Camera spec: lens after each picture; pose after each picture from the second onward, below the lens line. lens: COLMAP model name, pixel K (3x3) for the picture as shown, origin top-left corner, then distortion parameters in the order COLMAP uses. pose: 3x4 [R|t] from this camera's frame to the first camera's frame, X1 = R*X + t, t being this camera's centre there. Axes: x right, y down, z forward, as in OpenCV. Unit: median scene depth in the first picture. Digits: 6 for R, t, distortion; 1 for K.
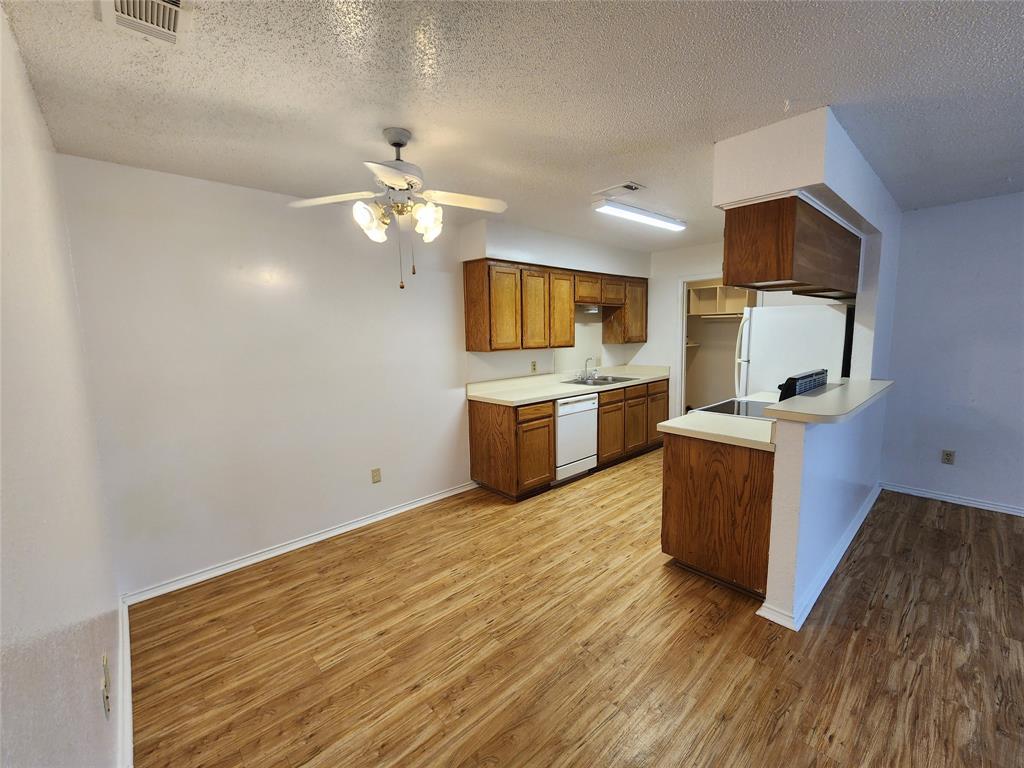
lens RADIAL K [[423.1, 0, 514.8], [0, 423.1, 378.9], [0, 0, 1]] dist [-0.000858, 0.000781]
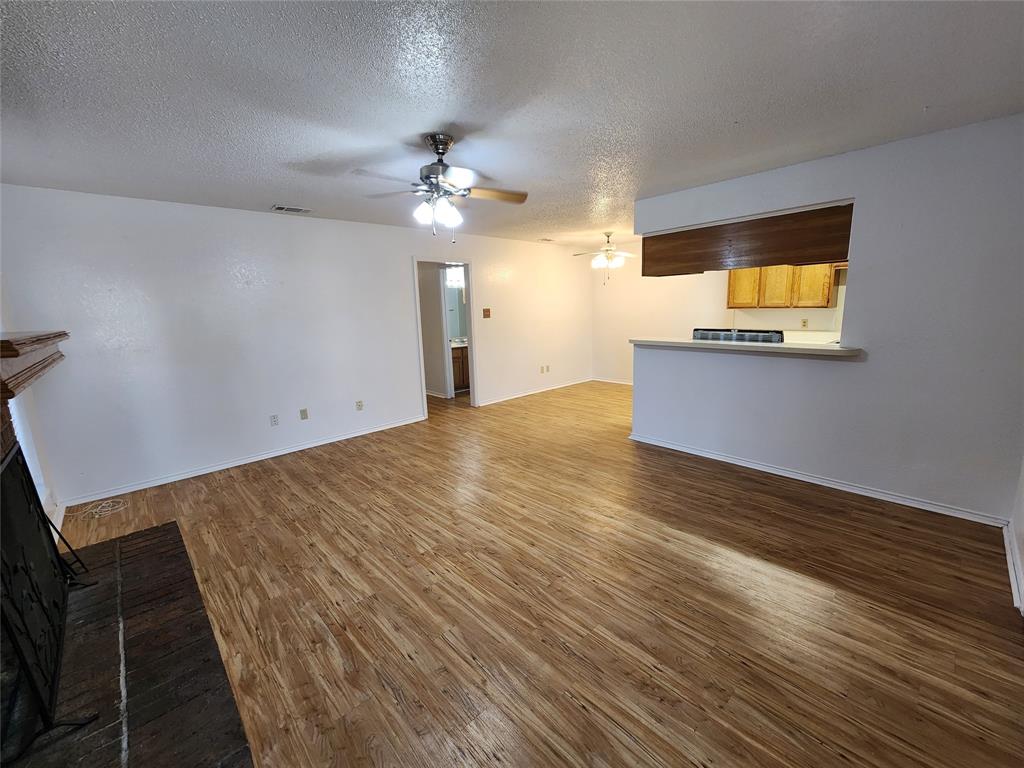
lens RADIAL K [[423.1, 0, 512.7], [0, 423.1, 376.6], [0, 0, 1]] dist [-0.000858, 0.000781]
pose [[0.009590, 0.188730, -0.981982, 1.560107], [-0.081126, 0.978937, 0.187352, -0.047295], [0.996658, 0.077868, 0.024699, 0.179692]]
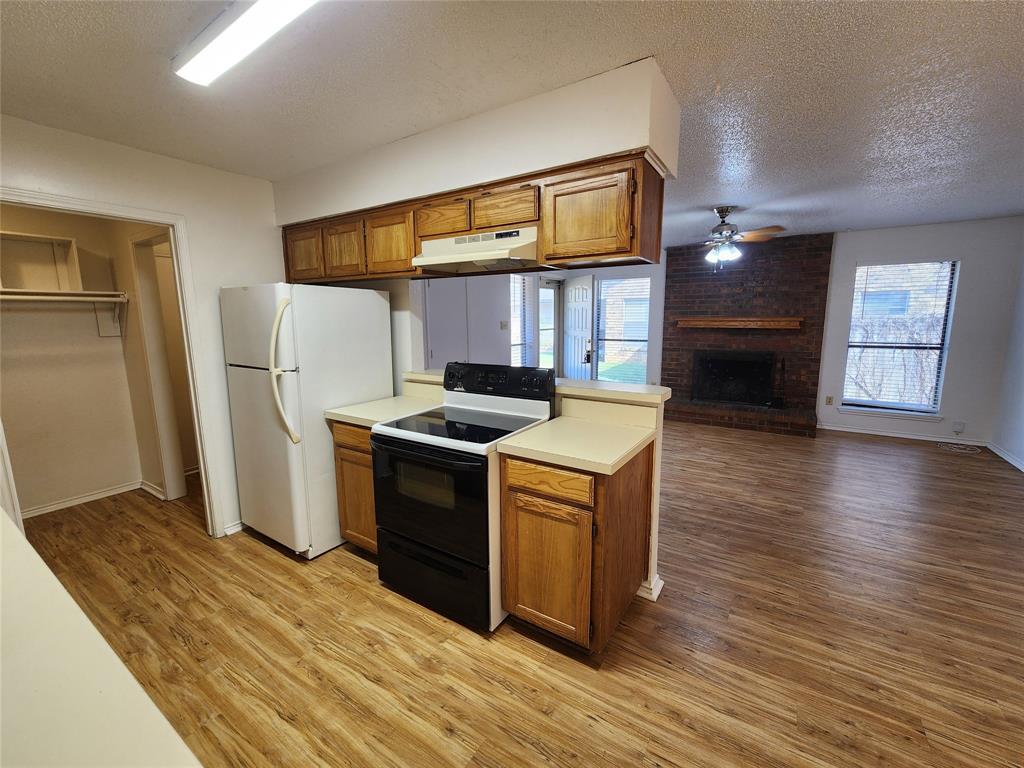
lens RADIAL K [[423.1, 0, 513.3], [0, 423.1, 380.9], [0, 0, 1]] dist [-0.000858, 0.000781]
pose [[-0.245209, -0.123808, 0.961532, -0.142776], [0.125266, 0.979451, 0.158061, -0.089907], [-0.961343, 0.159205, -0.224662, 0.874111]]
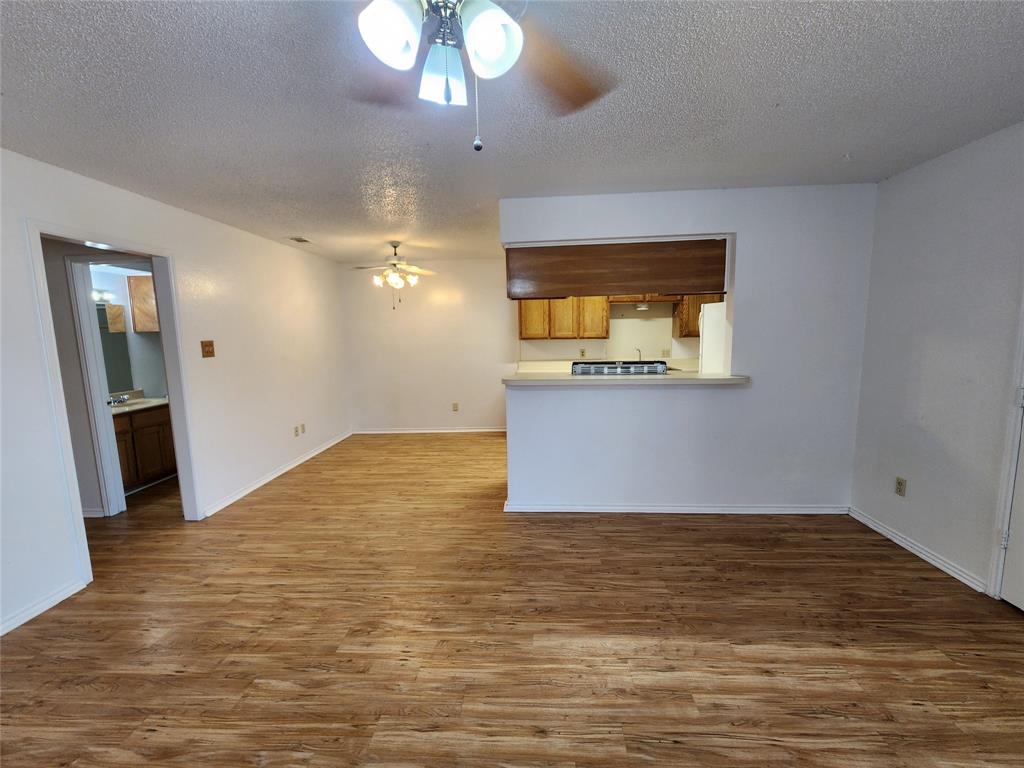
lens RADIAL K [[423.1, 0, 512.9], [0, 423.1, 379.0], [0, 0, 1]] dist [-0.000858, 0.000781]
pose [[0.698003, 0.091131, -0.710273, 1.023699], [-0.074352, 0.995731, 0.054689, -0.006191], [0.712225, 0.014637, 0.701799, -0.079641]]
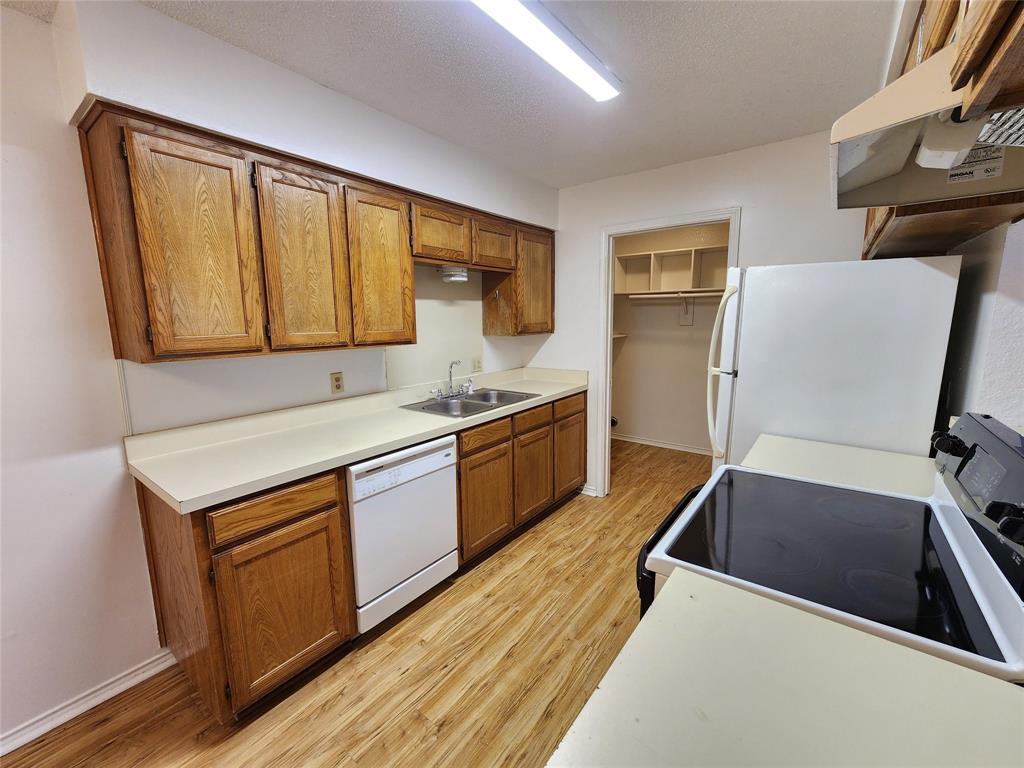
lens RADIAL K [[423.1, 0, 511.7], [0, 423.1, 379.9], [0, 0, 1]] dist [-0.000858, 0.000781]
pose [[0.984330, -0.017535, 0.175462, 0.202712], [0.011237, 0.999259, 0.036822, -0.059026], [-0.175977, -0.034274, 0.983797, 0.565910]]
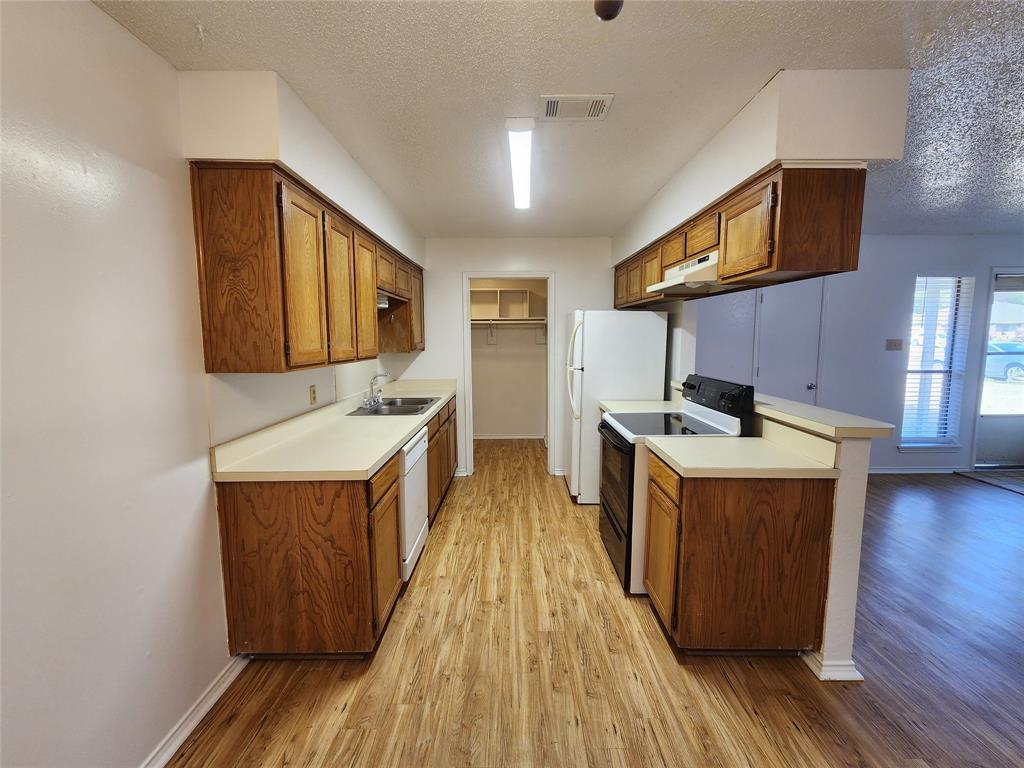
lens RADIAL K [[423.1, 0, 513.3], [0, 423.1, 378.8], [0, 0, 1]] dist [-0.000858, 0.000781]
pose [[0.678812, -0.057345, 0.732070, -0.234146], [0.073840, 0.997223, 0.009647, -0.043155], [-0.730590, 0.047508, 0.681162, 0.508869]]
